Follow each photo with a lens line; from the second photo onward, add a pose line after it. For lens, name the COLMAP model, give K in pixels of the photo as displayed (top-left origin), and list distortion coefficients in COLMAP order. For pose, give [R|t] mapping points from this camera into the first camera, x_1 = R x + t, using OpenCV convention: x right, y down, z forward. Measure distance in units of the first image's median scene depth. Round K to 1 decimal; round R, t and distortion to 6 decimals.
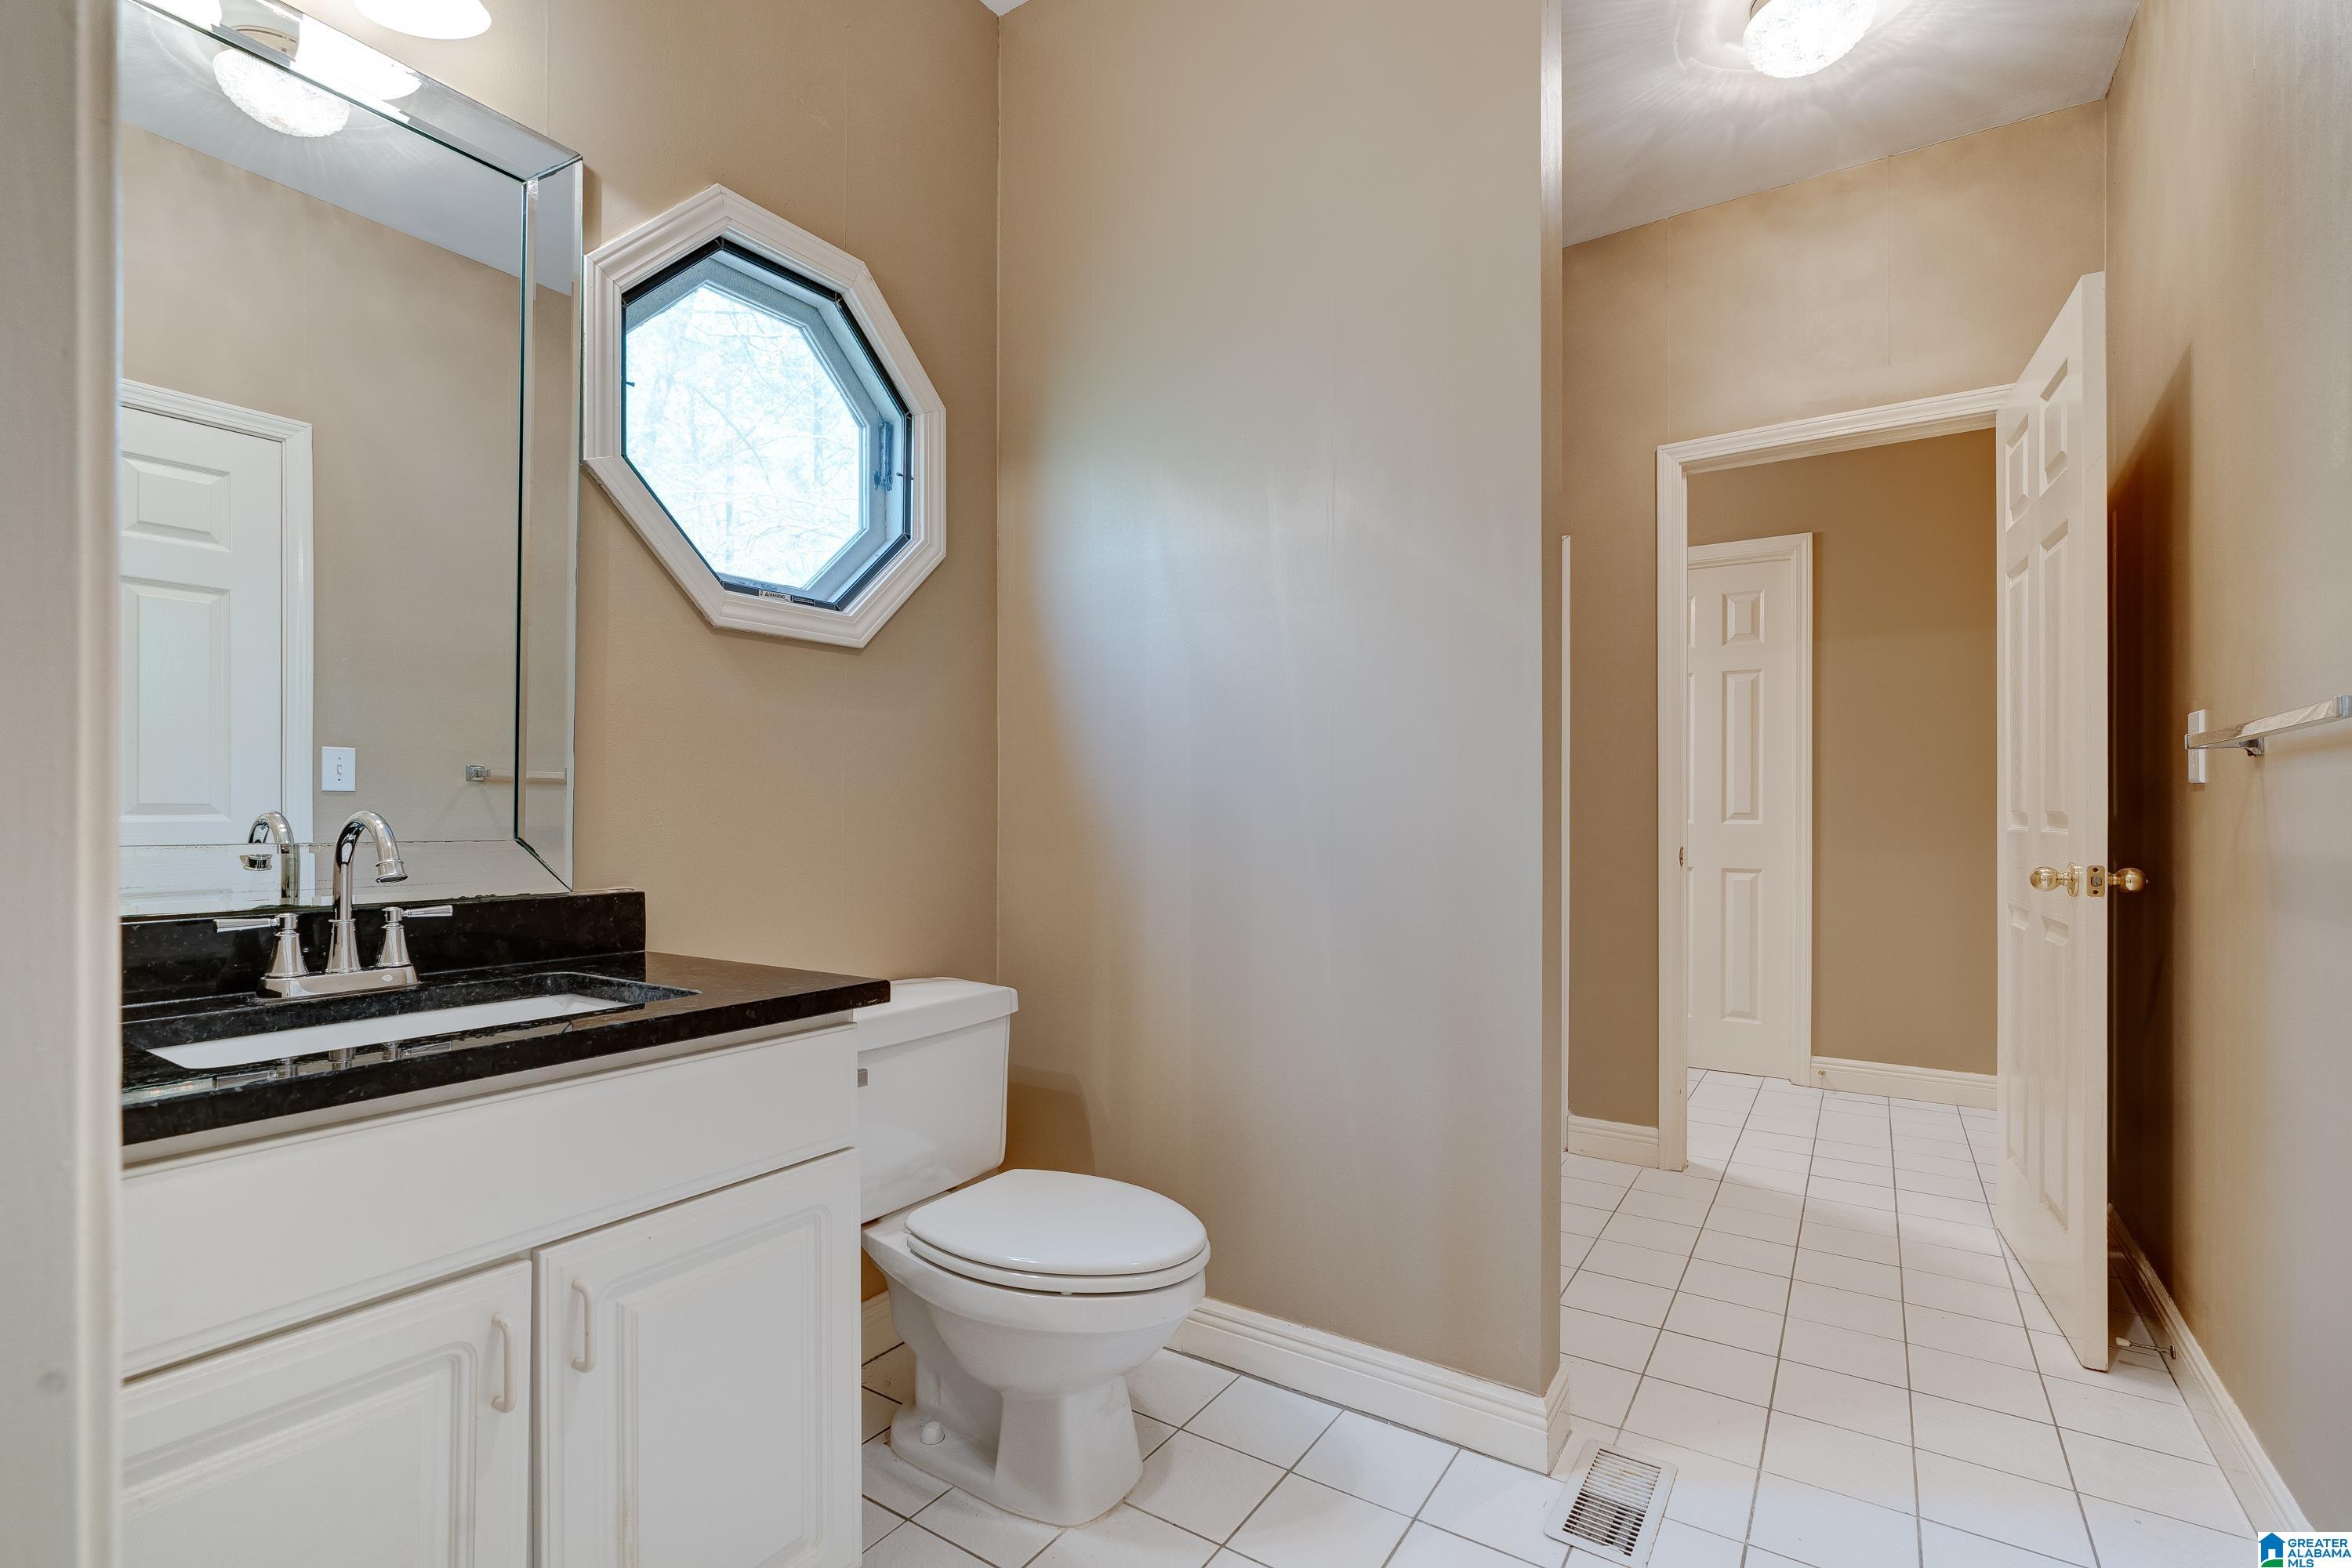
lens RADIAL K [[1067.3, 0, 1171.0], [0, 1067.3, 796.0], [0, 0, 1]] dist [-0.012806, 0.000454]
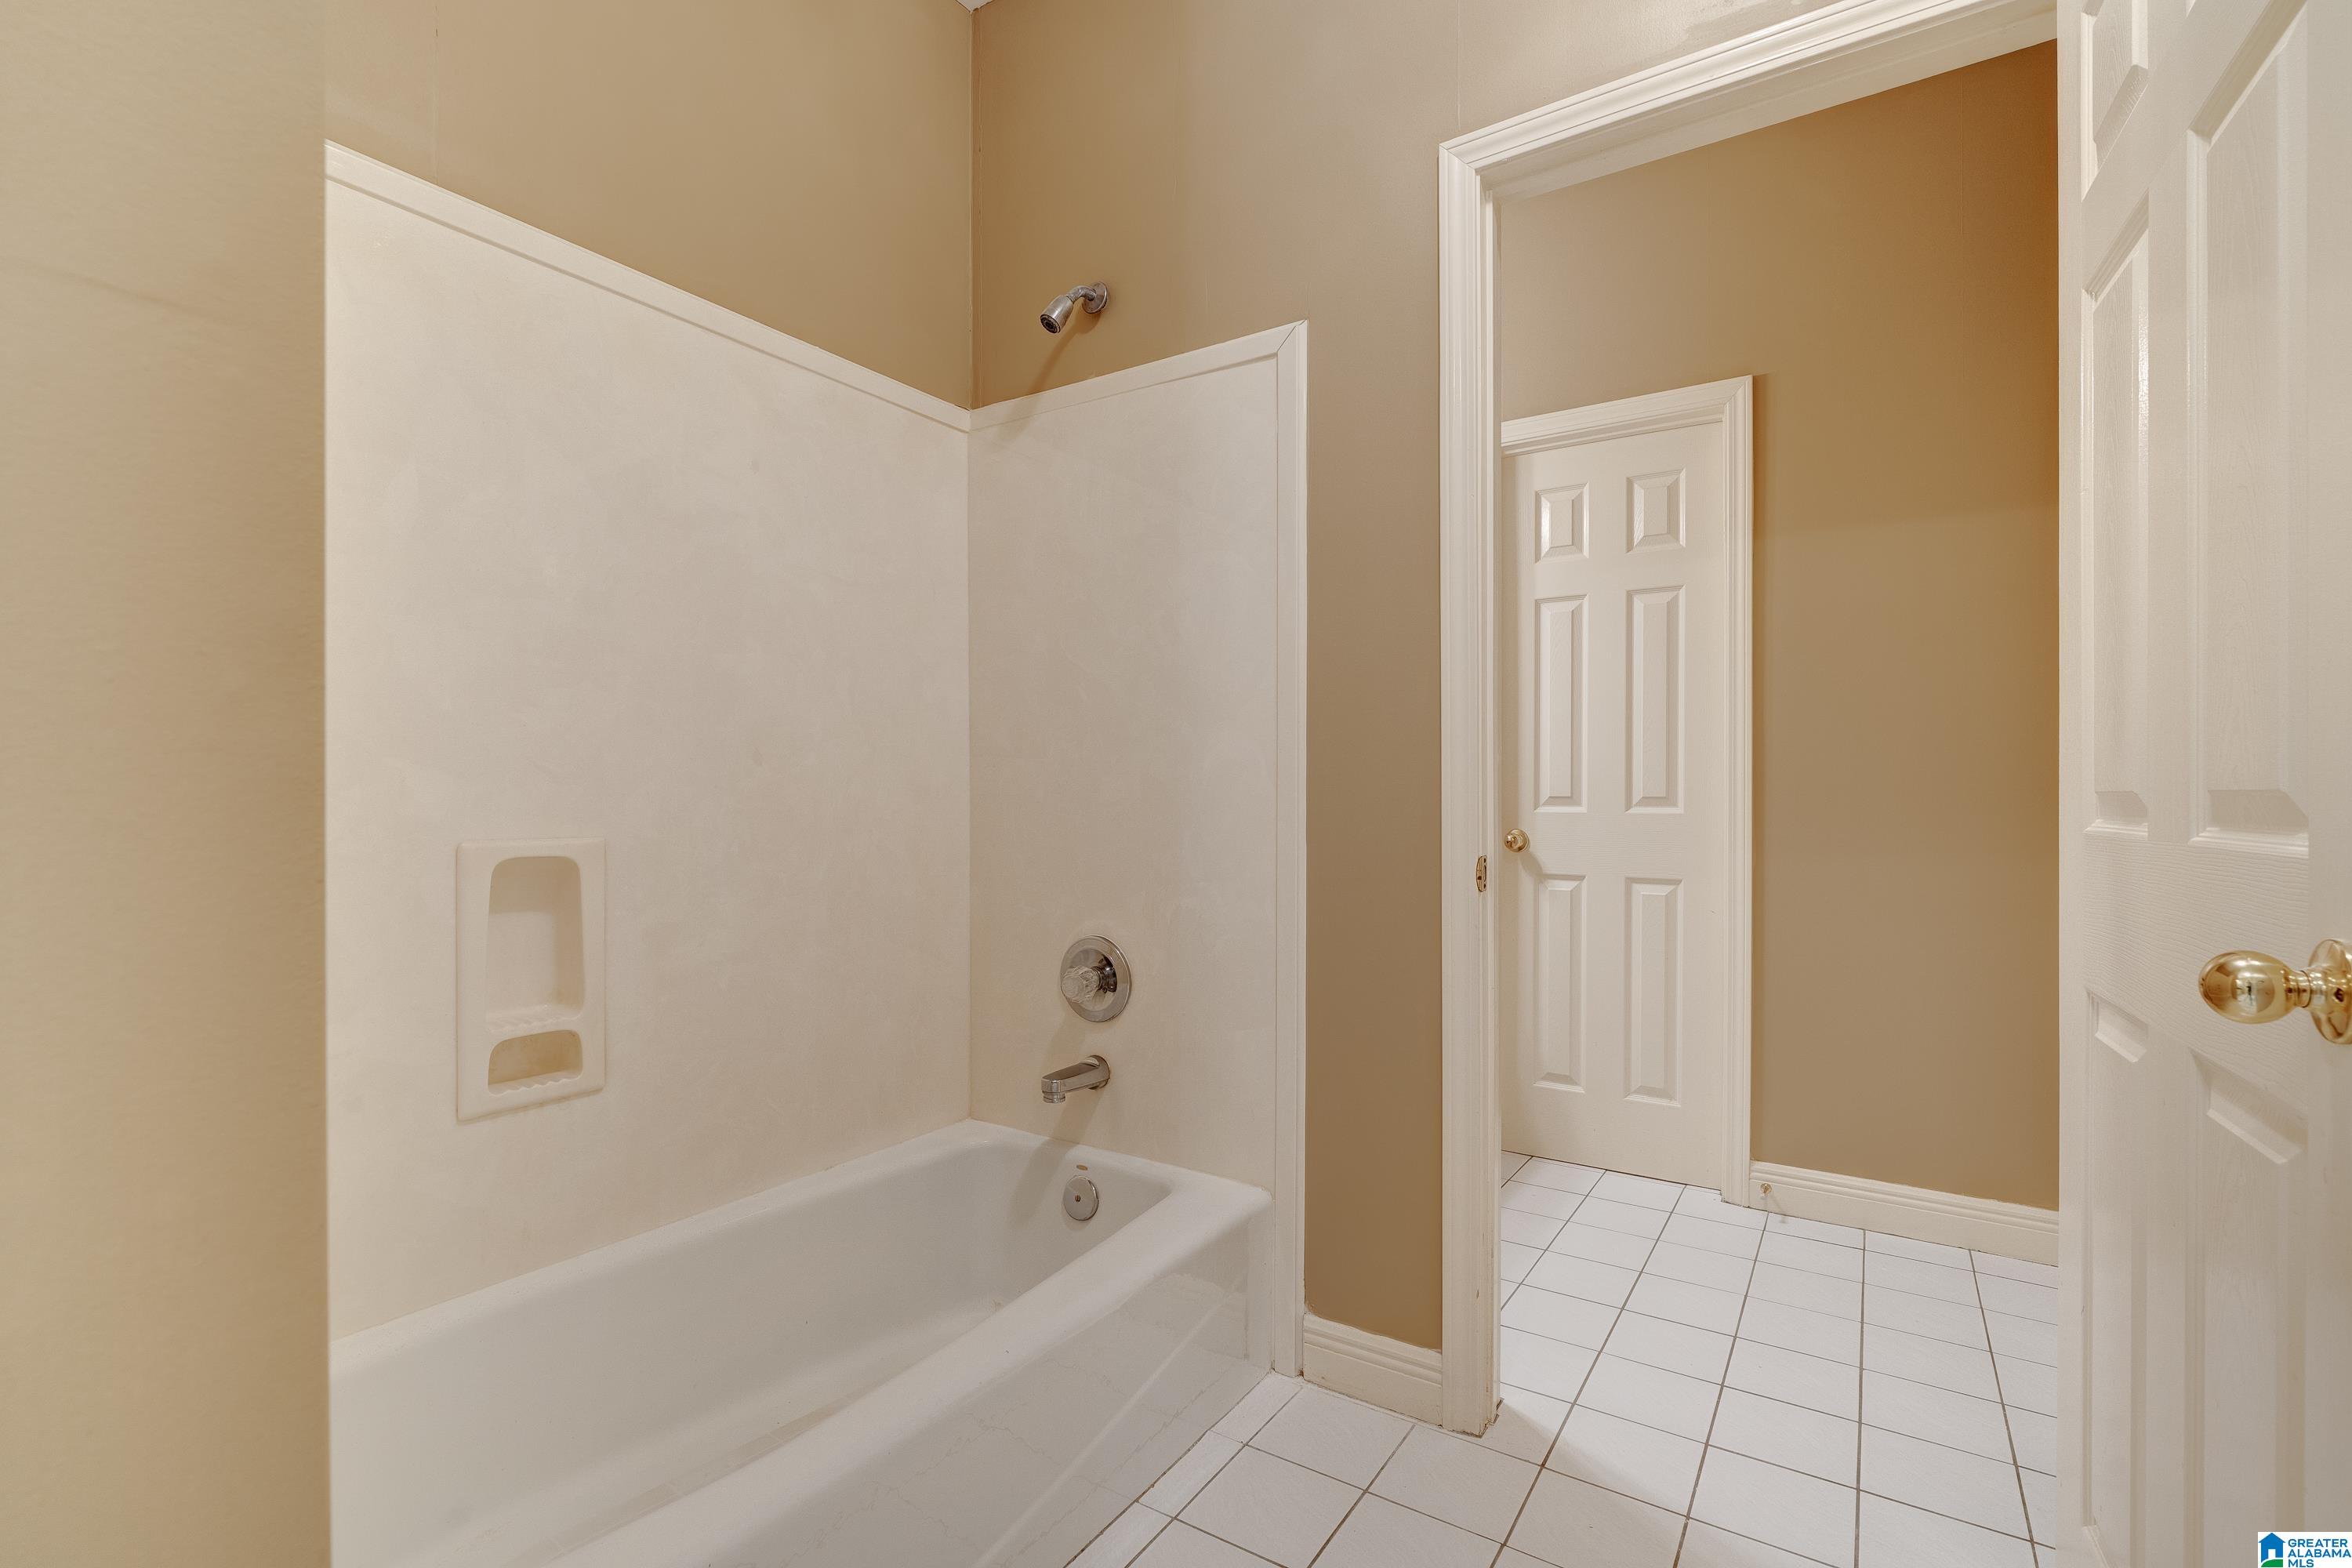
lens RADIAL K [[1067.3, 0, 1178.2], [0, 1067.3, 784.1], [0, 0, 1]] dist [-0.012806, 0.000454]
pose [[0.999998, -0.001297, 0.001800, 0.243669], [0.001292, 0.999995, 0.003033, 0.005558], [-0.001804, -0.003031, 0.999994, 0.335435]]
